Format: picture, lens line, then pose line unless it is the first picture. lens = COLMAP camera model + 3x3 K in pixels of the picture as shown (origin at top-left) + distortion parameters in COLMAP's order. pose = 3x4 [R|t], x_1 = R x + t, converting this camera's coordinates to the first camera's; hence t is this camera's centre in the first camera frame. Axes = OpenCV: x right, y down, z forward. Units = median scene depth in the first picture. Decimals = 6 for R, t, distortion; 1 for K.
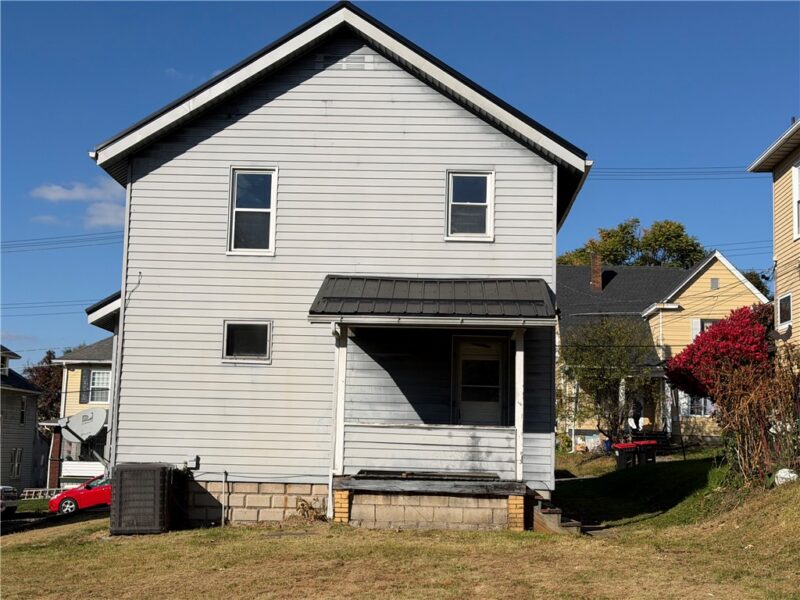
lens RADIAL K [[1116.6, 0, 400.0], [0, 1116.6, 300.0], [0, 0, 1]] dist [0.099908, -0.030450]
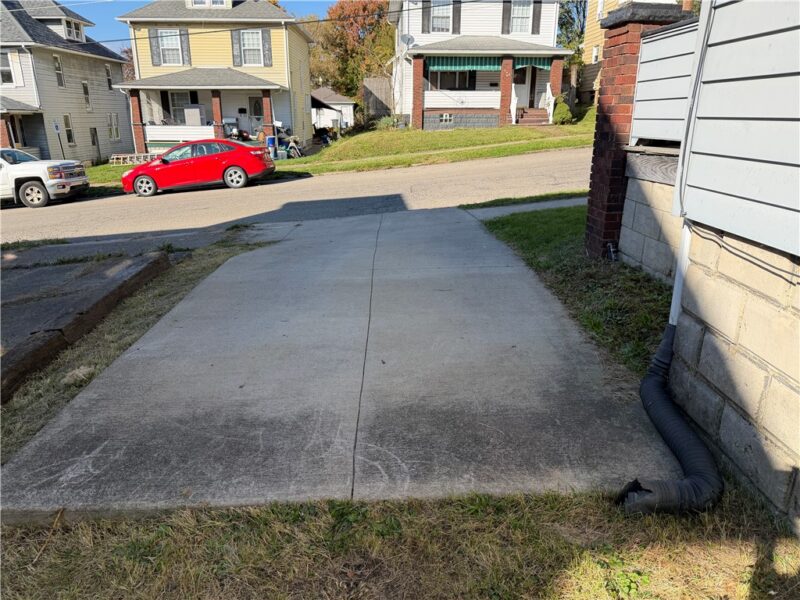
lens RADIAL K [[549.0, 0, 400.0], [0, 549.0, 300.0], [0, 0, 1]] dist [-0.001404, -0.000708]
pose [[0.996840, -0.042993, 0.066788, -0.111570], [0.008461, 0.893542, 0.448900, 0.063841], [-0.078978, -0.446917, 0.891083, 0.476143]]
